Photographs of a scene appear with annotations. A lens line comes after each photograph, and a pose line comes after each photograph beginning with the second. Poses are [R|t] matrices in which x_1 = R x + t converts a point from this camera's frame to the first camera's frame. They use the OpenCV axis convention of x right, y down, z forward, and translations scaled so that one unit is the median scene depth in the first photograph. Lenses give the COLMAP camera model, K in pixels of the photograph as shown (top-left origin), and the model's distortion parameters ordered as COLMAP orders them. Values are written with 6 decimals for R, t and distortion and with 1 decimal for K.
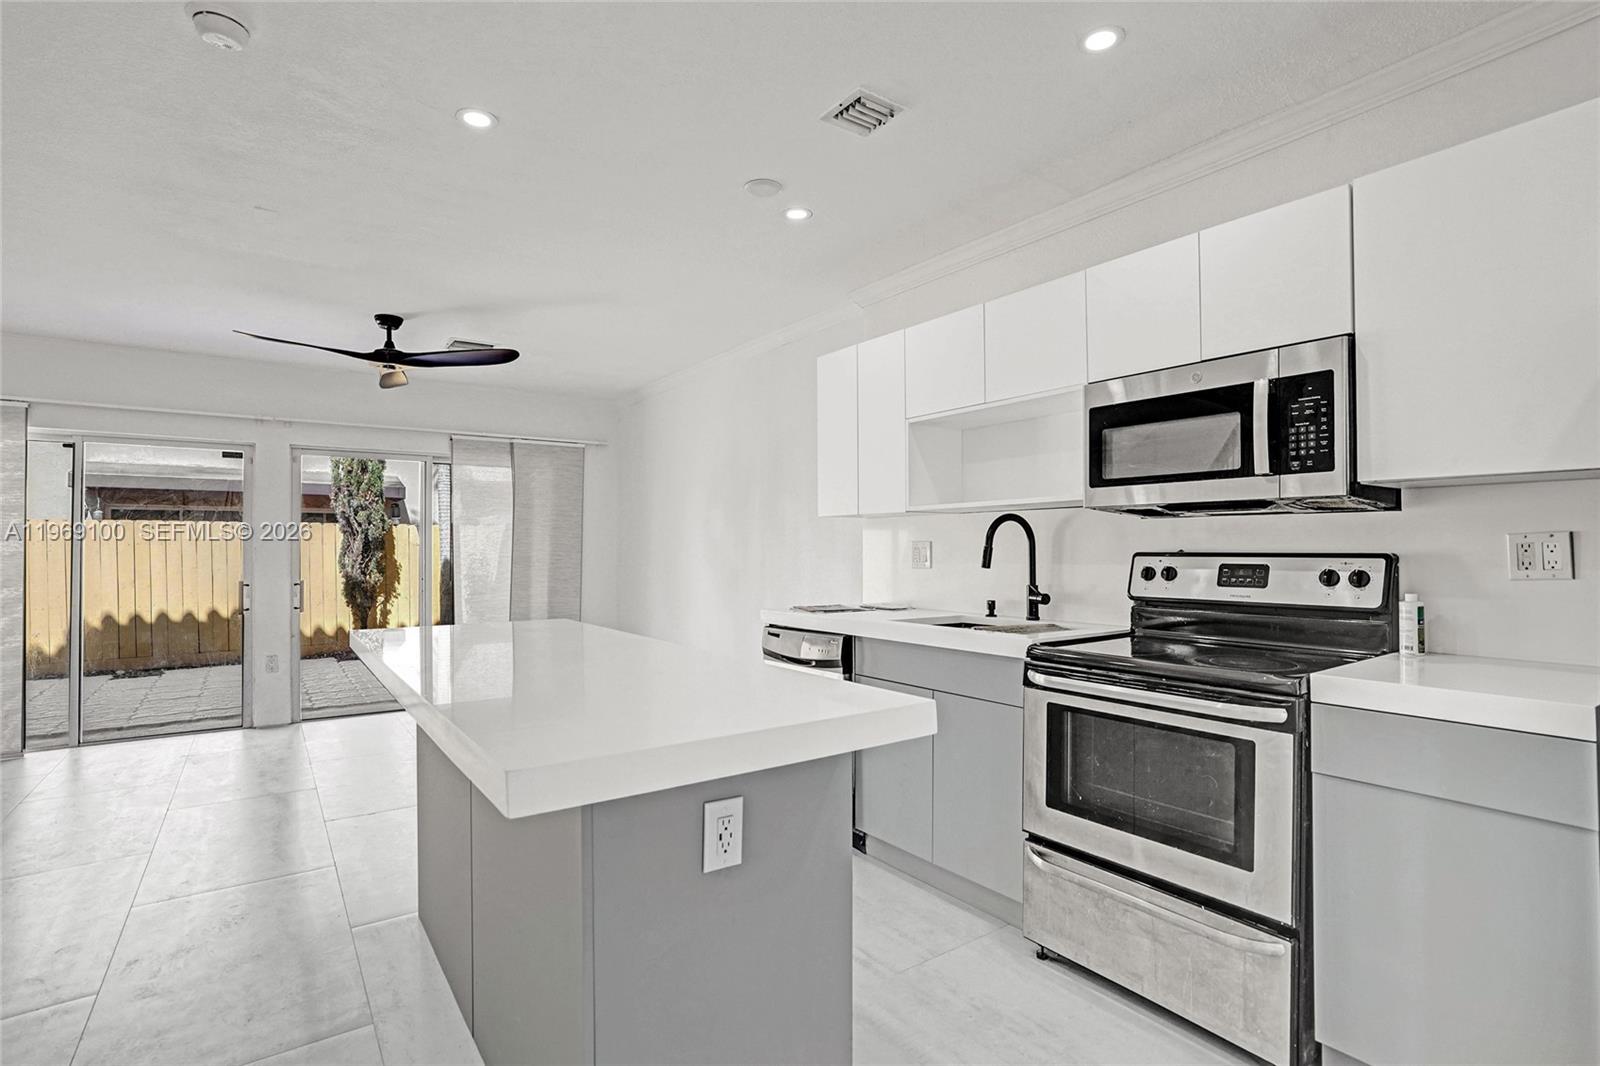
lens RADIAL K [[756.0, 0, 807.5], [0, 756.0, 532.7], [0, 0, 1]] dist [-0.068976, 0.029150]
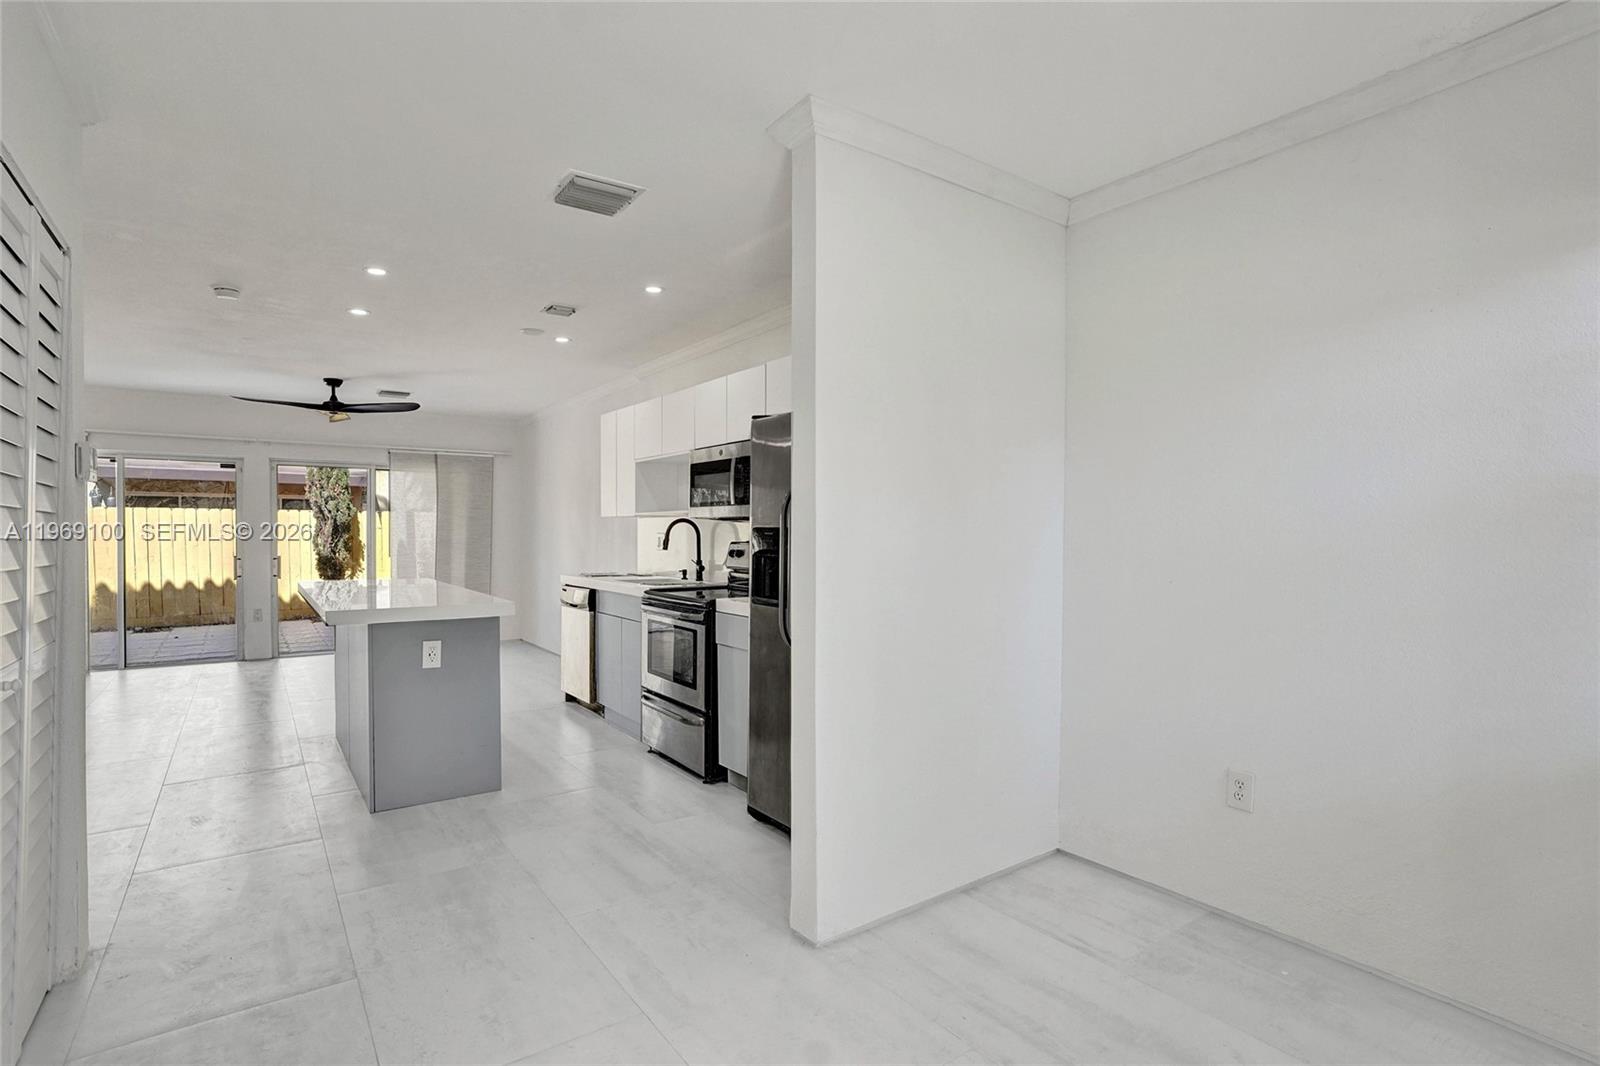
lens RADIAL K [[769.2, 0, 802.0], [0, 769.2, 535.7], [0, 0, 1]] dist [-0.045755, 0.020936]
pose [[0.999959, 0.006893, -0.005855, 0.300758], [-0.006721, 0.999558, 0.028950, -0.020845], [0.006052, -0.028910, 0.999564, -0.408722]]
